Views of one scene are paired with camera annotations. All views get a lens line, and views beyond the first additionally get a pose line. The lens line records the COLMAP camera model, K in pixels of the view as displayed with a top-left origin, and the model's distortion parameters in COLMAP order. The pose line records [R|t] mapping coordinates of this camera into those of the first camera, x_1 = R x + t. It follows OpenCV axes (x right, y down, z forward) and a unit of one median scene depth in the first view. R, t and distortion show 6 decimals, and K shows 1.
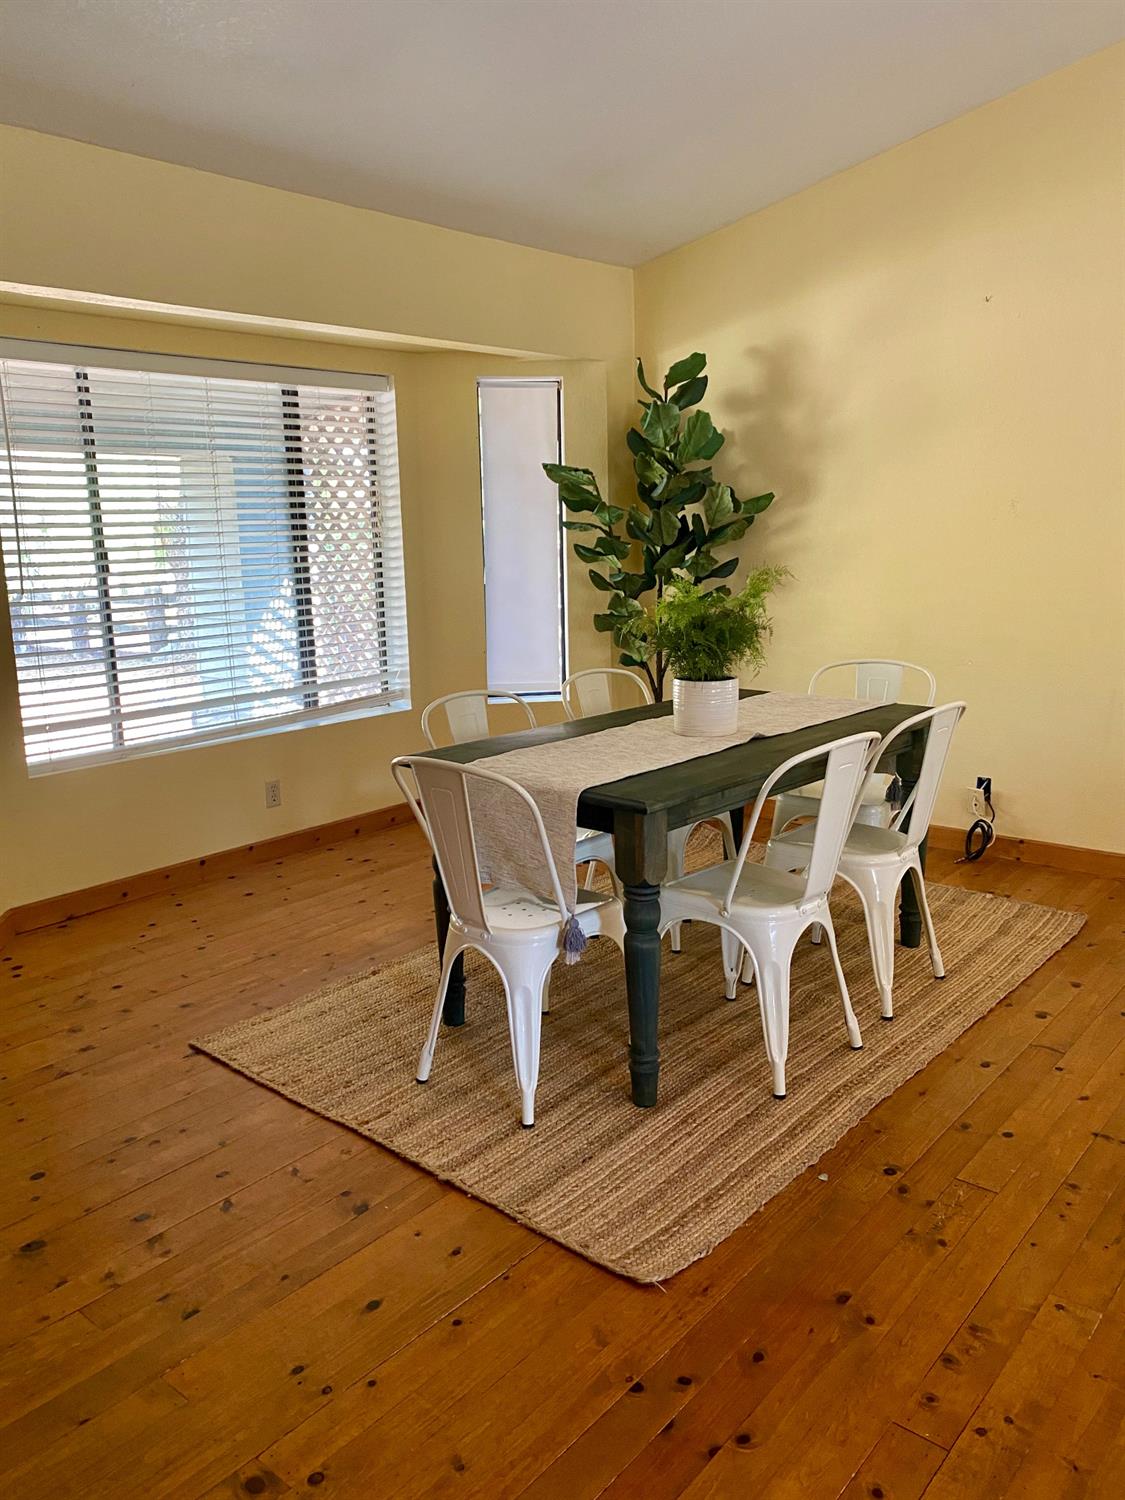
lens RADIAL K [[1155.3, 0, 560.7], [0, 1155.3, 757.9], [0, 0, 1]] dist [0.011931, -0.015661]
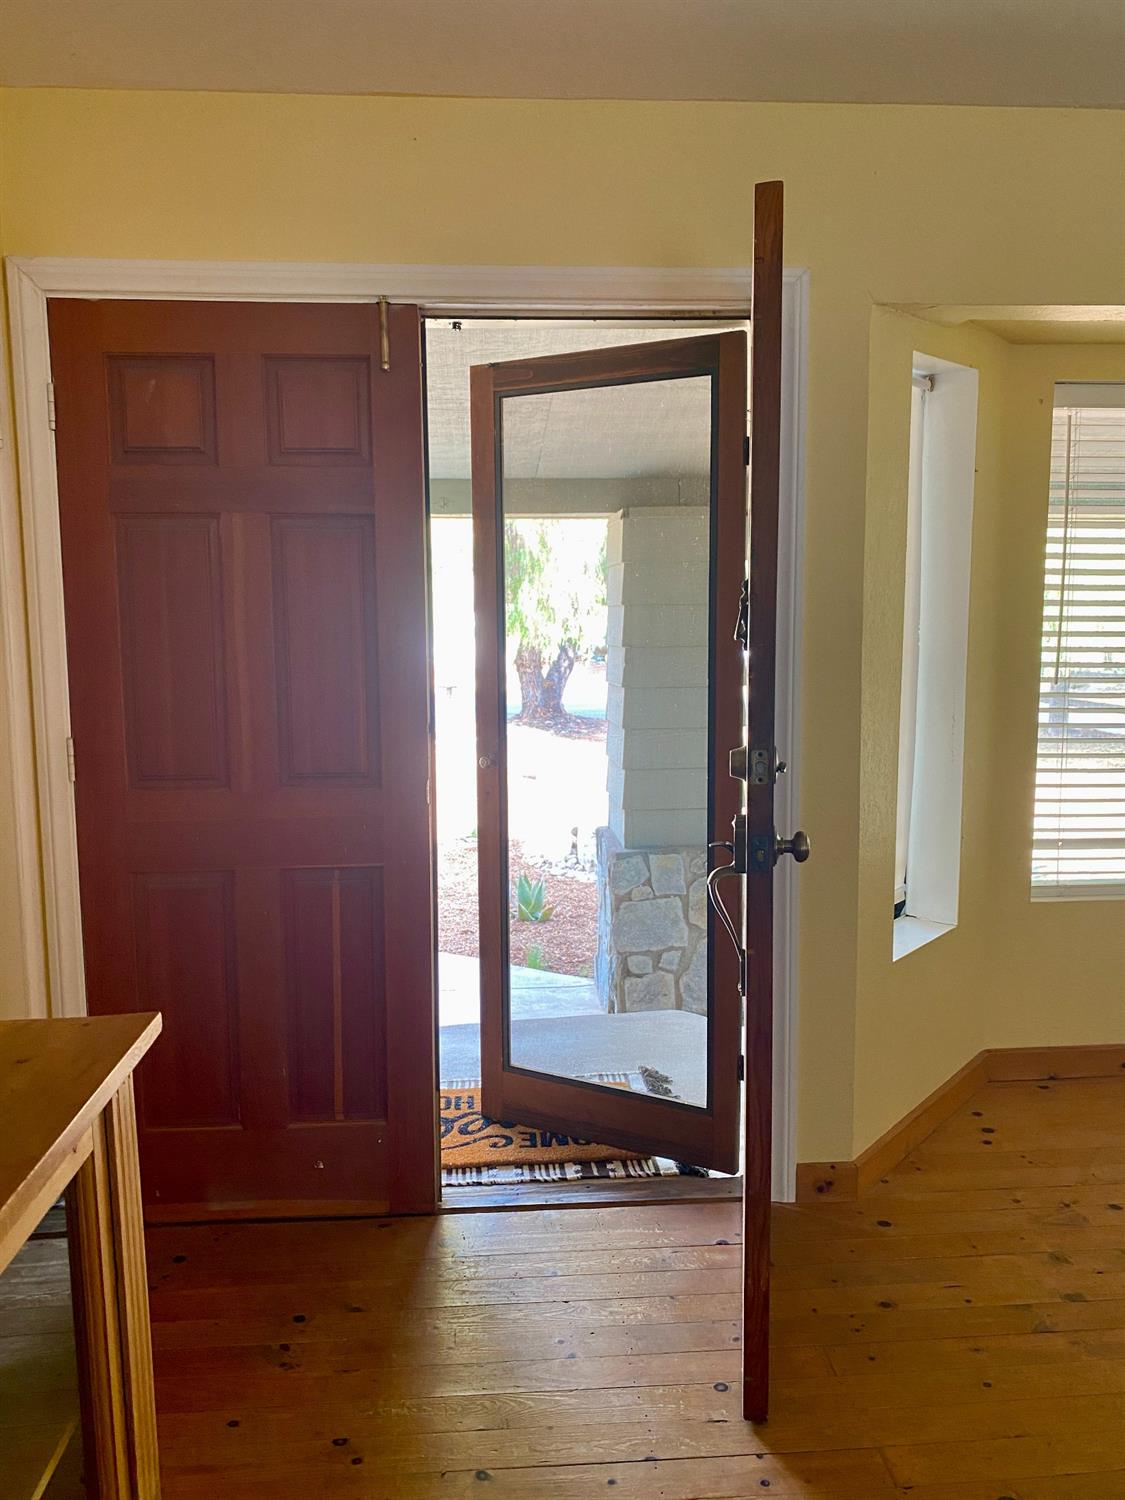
lens RADIAL K [[1155.3, 0, 558.7], [0, 1155.3, 749.5], [0, 0, 1]] dist [0.011931, -0.015661]
pose [[0.706769, 0.111797, -0.698555, -0.130538], [-0.154491, 0.987993, 0.001811, -0.040204], [0.690369, 0.106641, 0.715554, 0.155651]]
